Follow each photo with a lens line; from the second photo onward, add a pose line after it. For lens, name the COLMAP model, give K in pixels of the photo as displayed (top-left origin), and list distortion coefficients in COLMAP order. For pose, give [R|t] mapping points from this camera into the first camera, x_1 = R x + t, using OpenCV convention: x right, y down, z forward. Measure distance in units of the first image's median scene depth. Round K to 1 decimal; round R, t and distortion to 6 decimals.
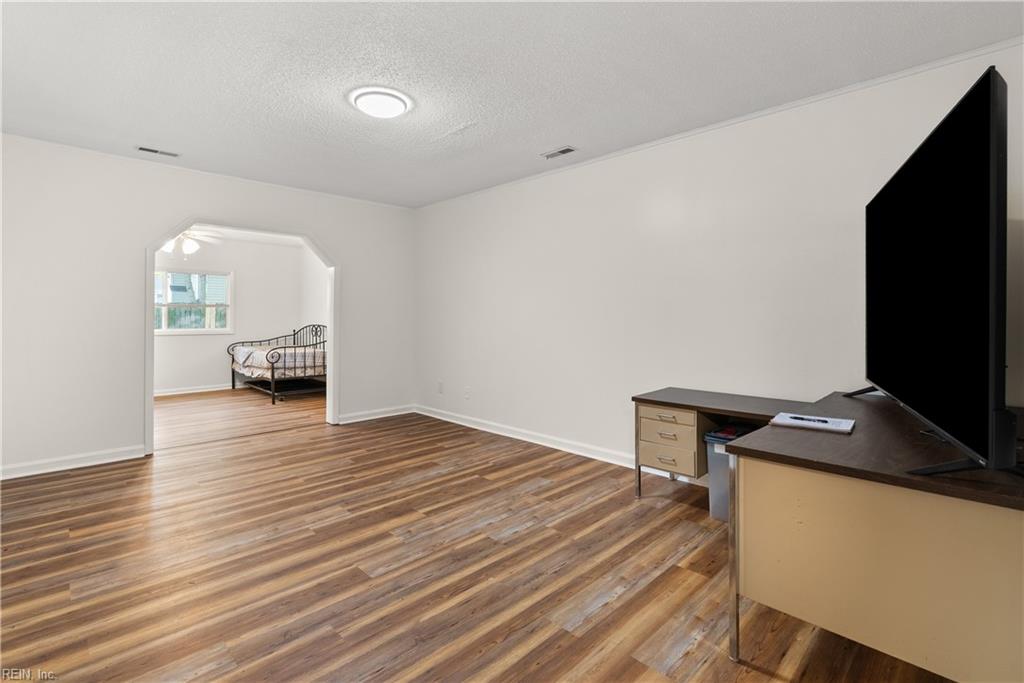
lens RADIAL K [[466.2, 0, 521.3], [0, 466.2, 313.6], [0, 0, 1]] dist [-0.009383, 0.003125]
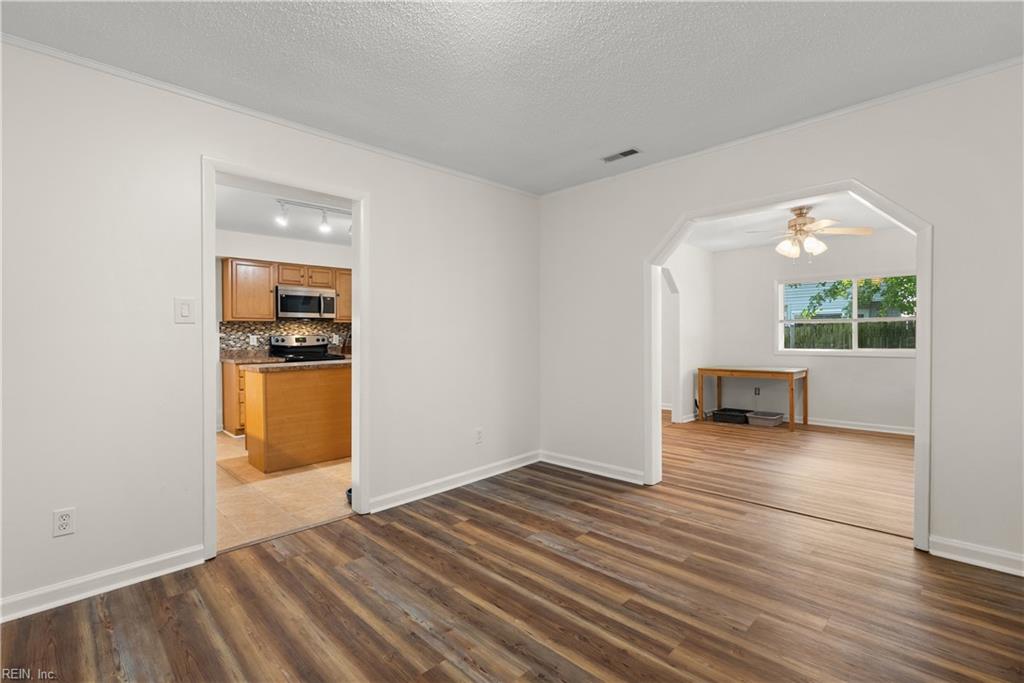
lens RADIAL K [[466.2, 0, 507.0], [0, 466.2, 340.3], [0, 0, 1]] dist [-0.009383, 0.003125]
pose [[-0.019024, 0.000392, -0.999819, 0.188104], [0.019329, 0.999813, 0.000024, 0.015949], [0.999632, -0.019325, -0.019028, 1.095440]]
